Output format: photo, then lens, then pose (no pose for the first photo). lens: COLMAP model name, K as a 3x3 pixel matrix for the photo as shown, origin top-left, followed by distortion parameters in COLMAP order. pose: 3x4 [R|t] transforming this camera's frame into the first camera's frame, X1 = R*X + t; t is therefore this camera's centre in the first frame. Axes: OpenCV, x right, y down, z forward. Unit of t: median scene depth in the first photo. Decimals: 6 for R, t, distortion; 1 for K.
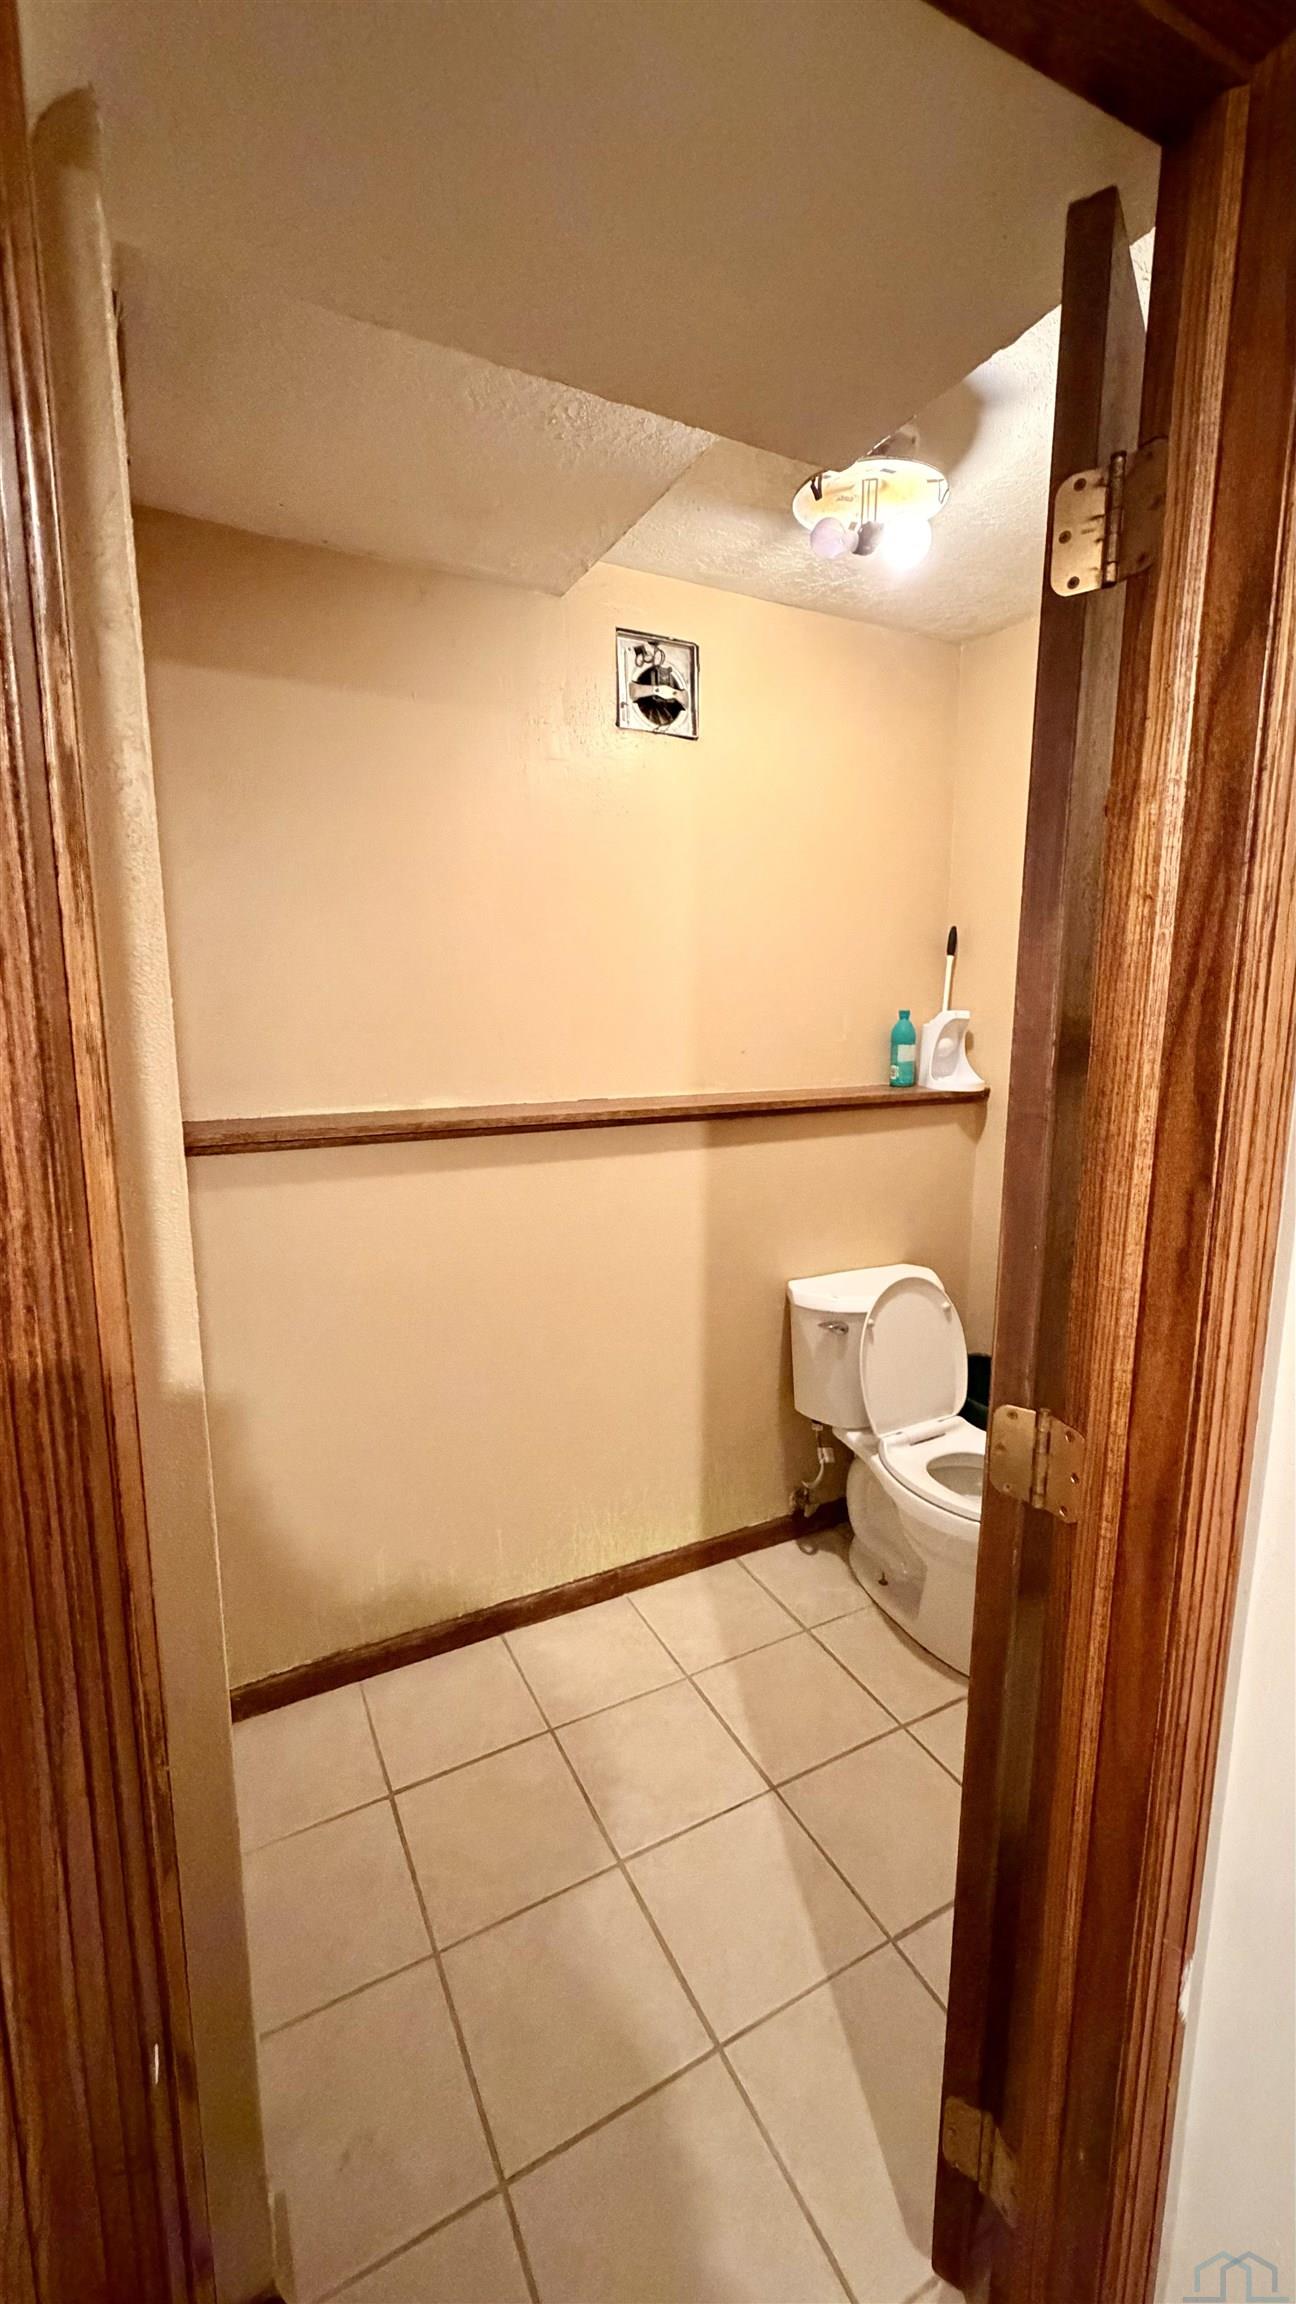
lens RADIAL K [[939.2, 0, 686.2], [0, 939.2, 1151.5], [0, 0, 1]] dist [-0.002304, 0.000219]
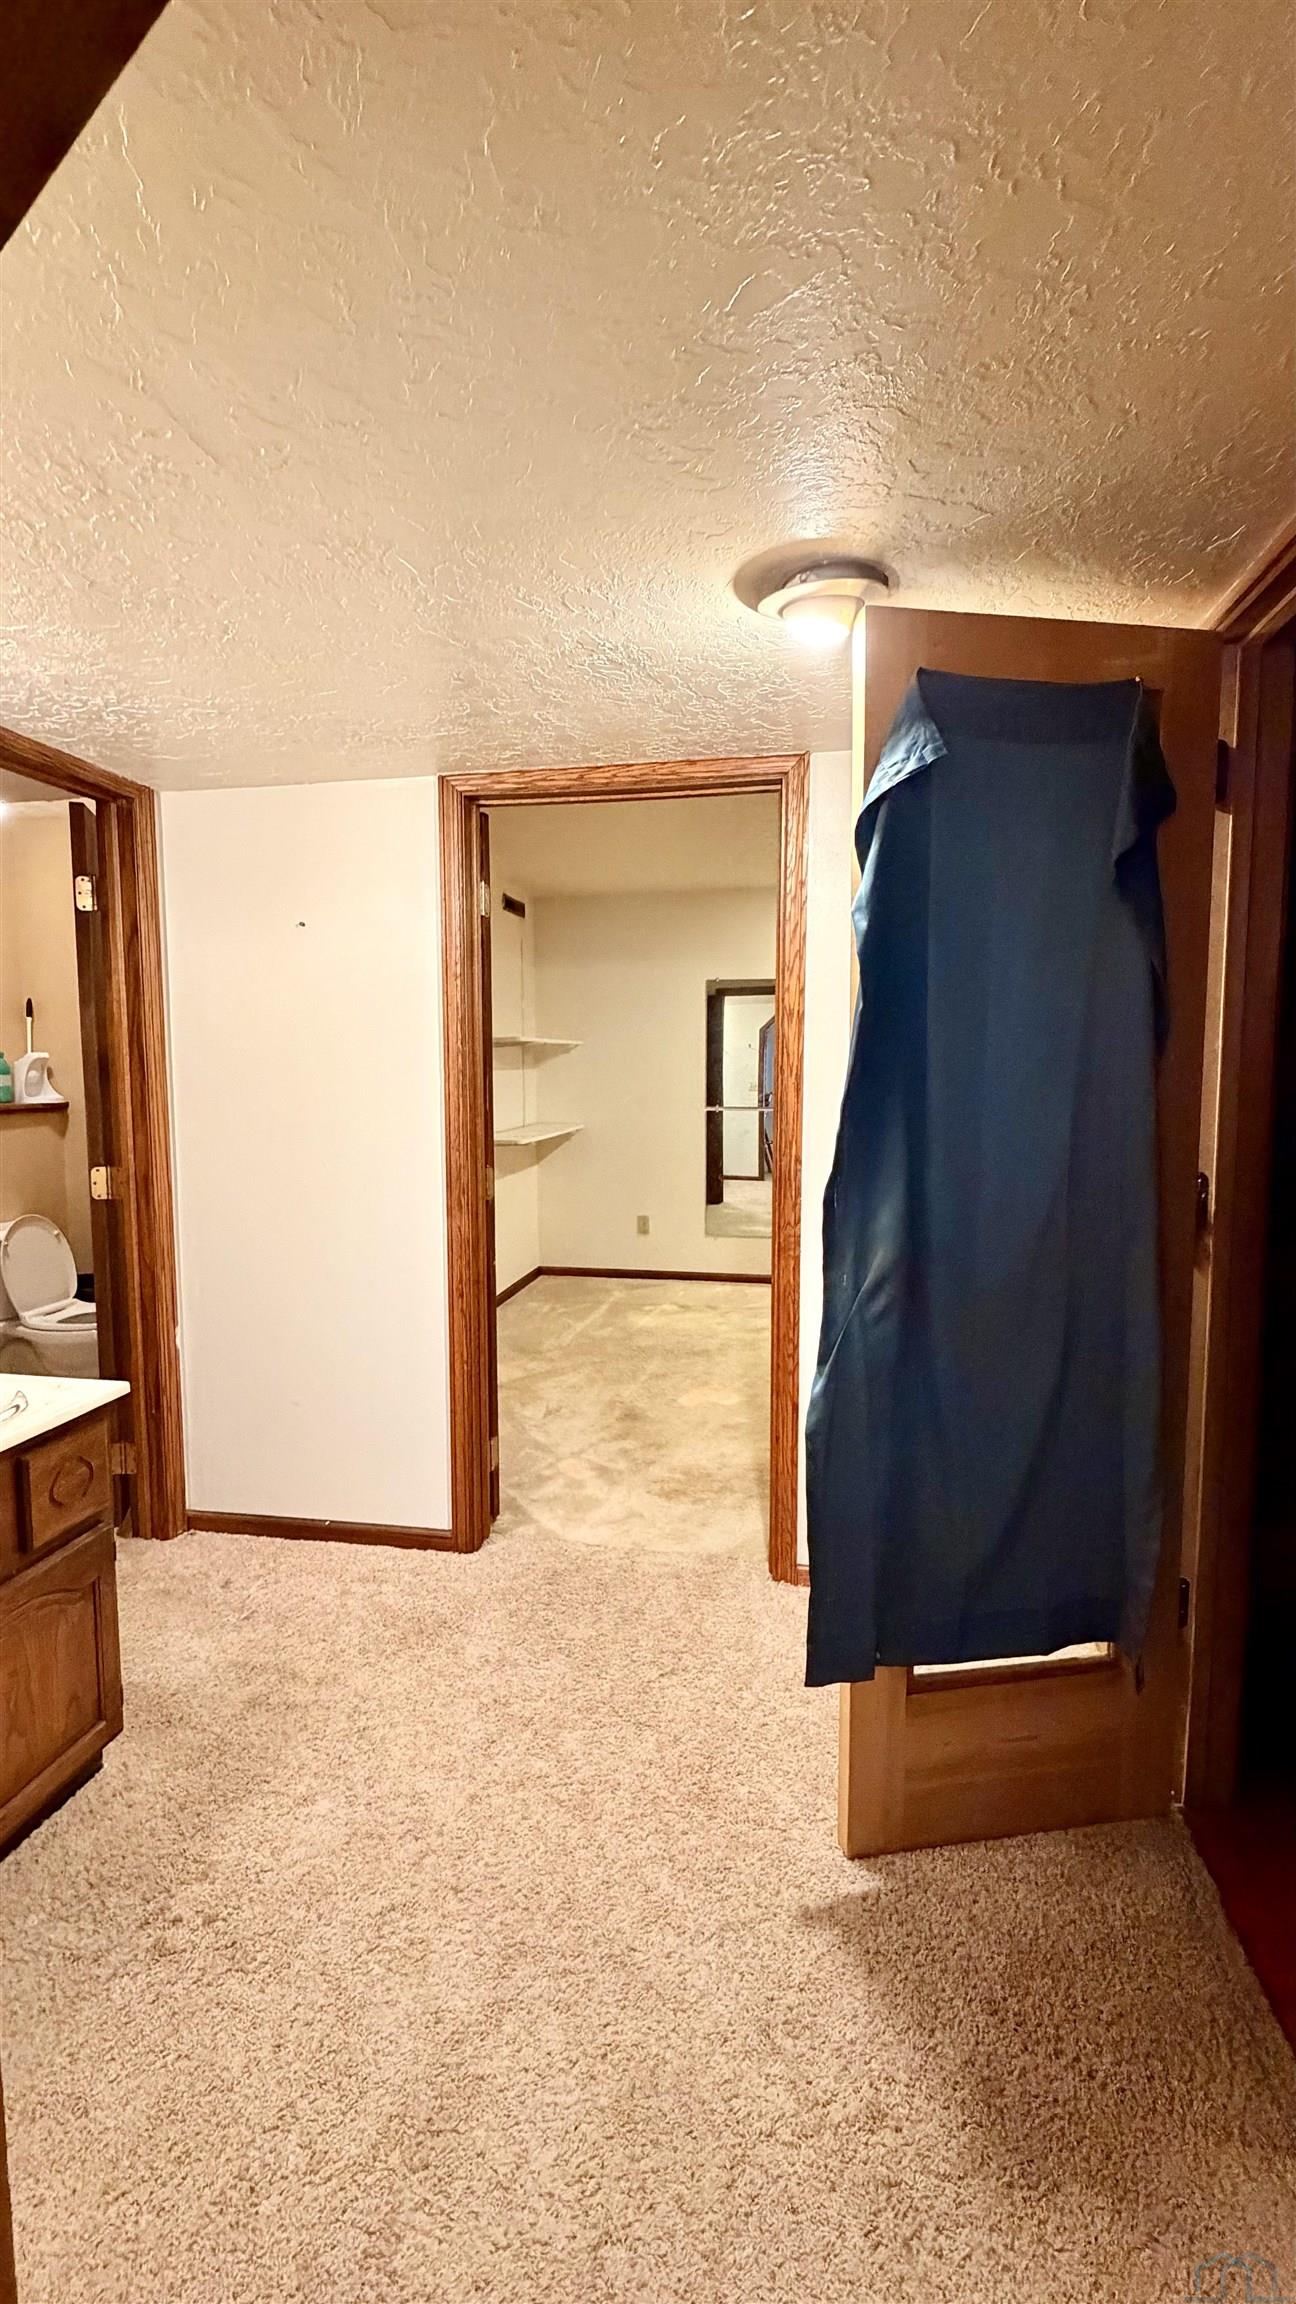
lens RADIAL K [[939.2, 0, 643.7], [0, 939.2, 1154.5], [0, 0, 1]] dist [-0.002304, 0.000219]
pose [[0.642231, -0.081155, 0.762203, -0.305292], [0.130949, 0.991378, -0.004781, 0.179470], [-0.755243, 0.102881, 0.647320, -0.851519]]
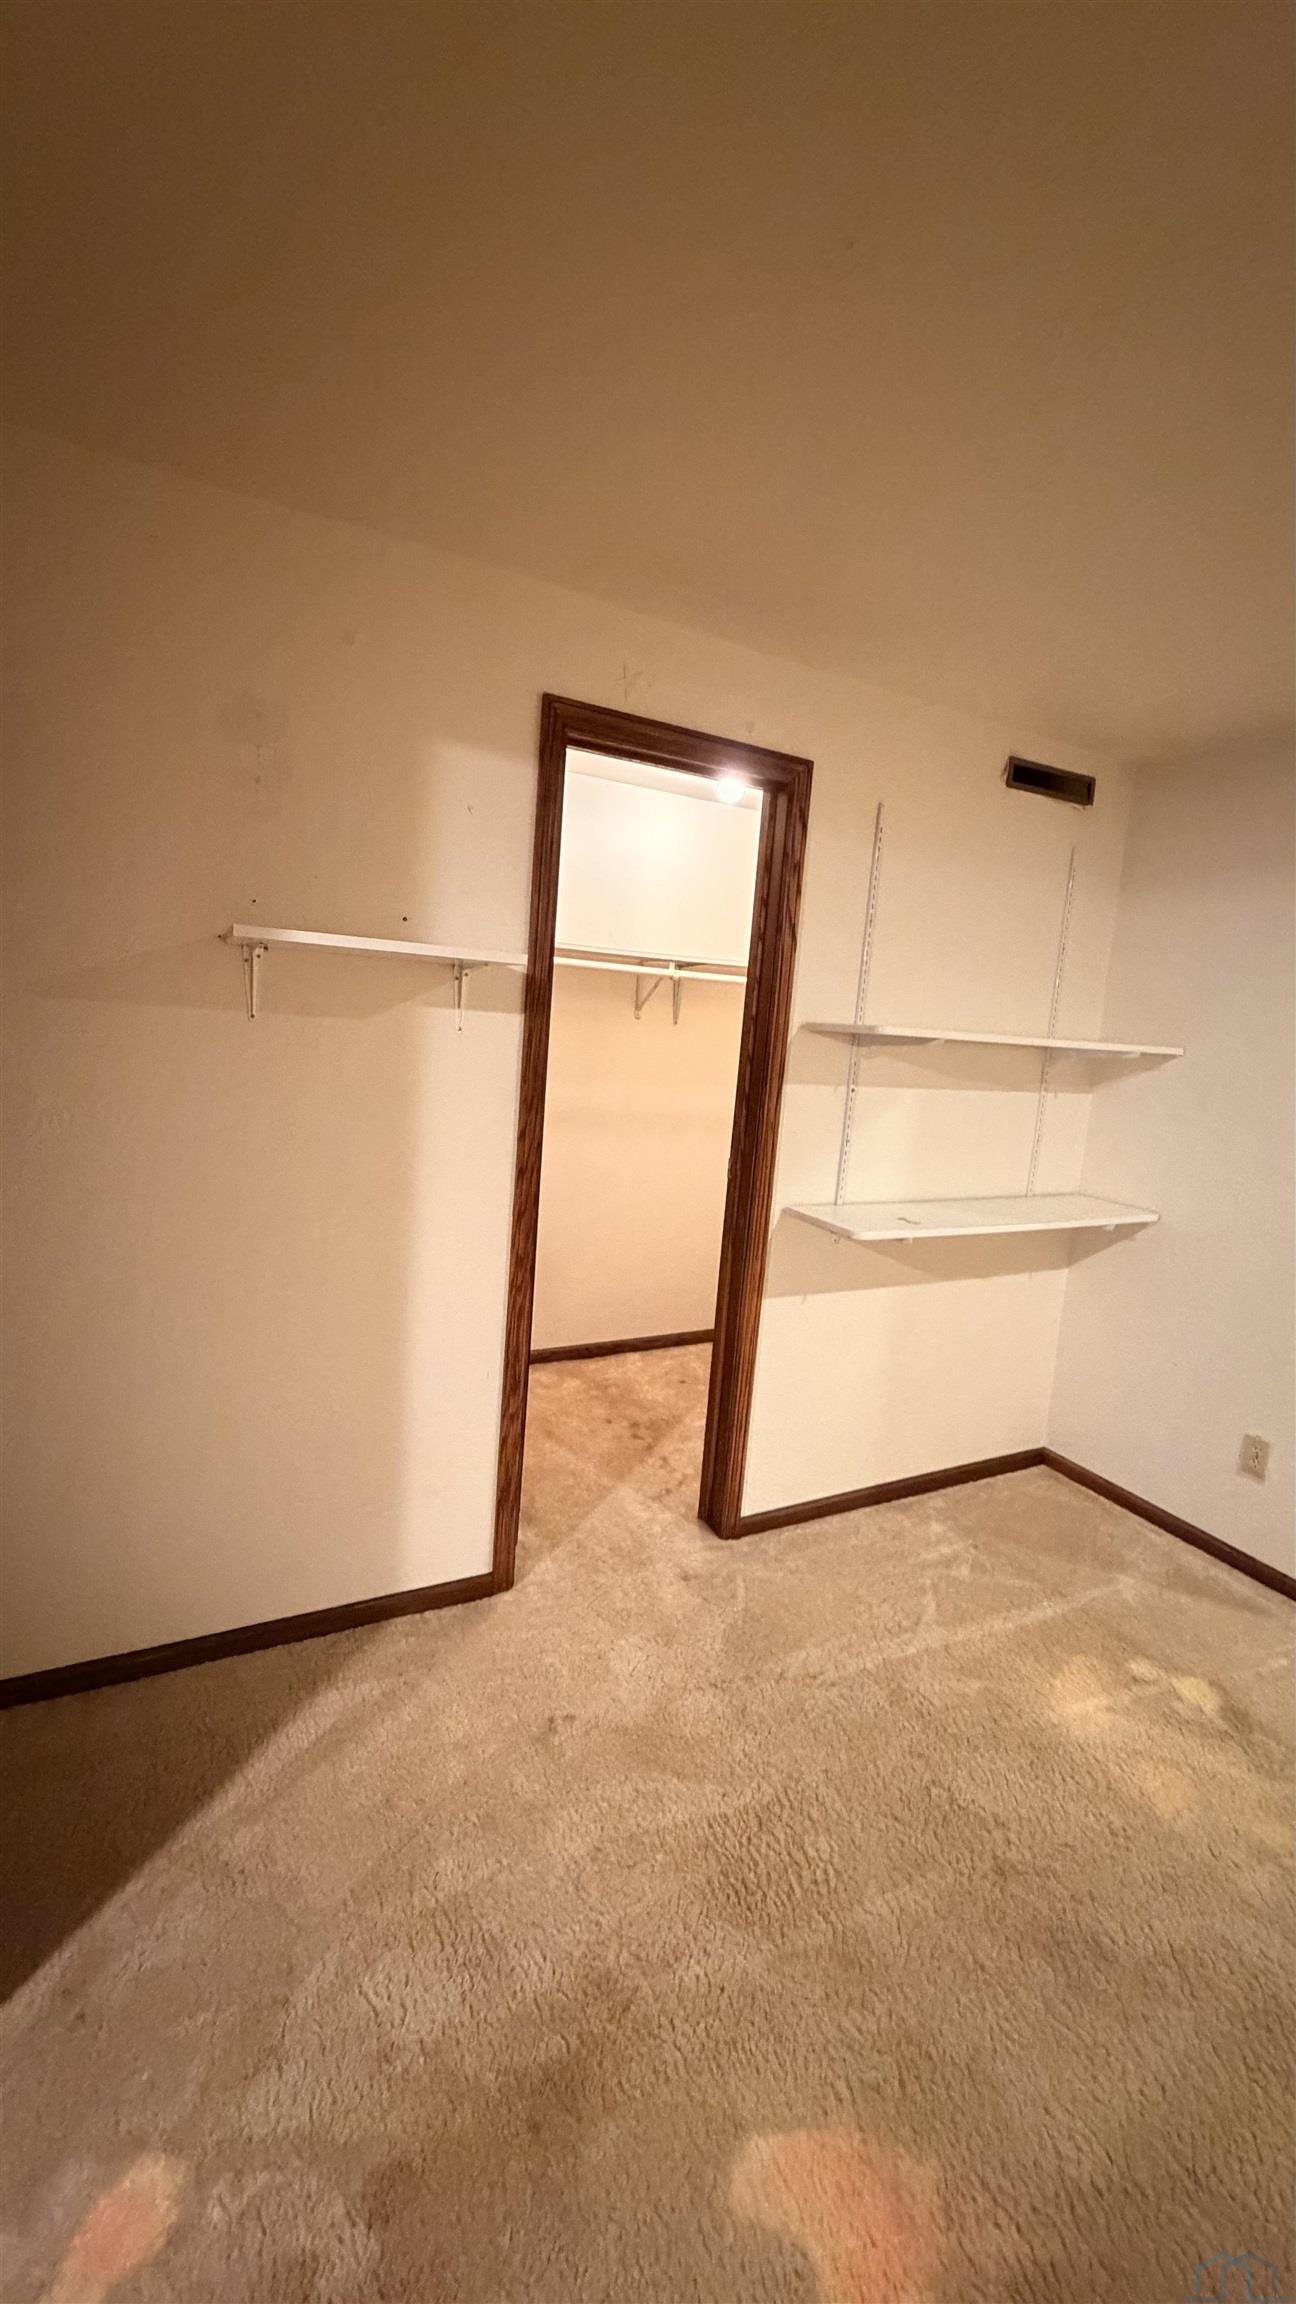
lens RADIAL K [[939.2, 0, 658.0], [0, 939.2, 1125.7], [0, 0, 1]] dist [-0.002304, 0.000219]
pose [[0.996813, 0.079526, 0.006224, 0.862323], [-0.079287, 0.996332, -0.032199, 0.035804], [-0.008761, 0.031603, 0.999462, -0.350088]]
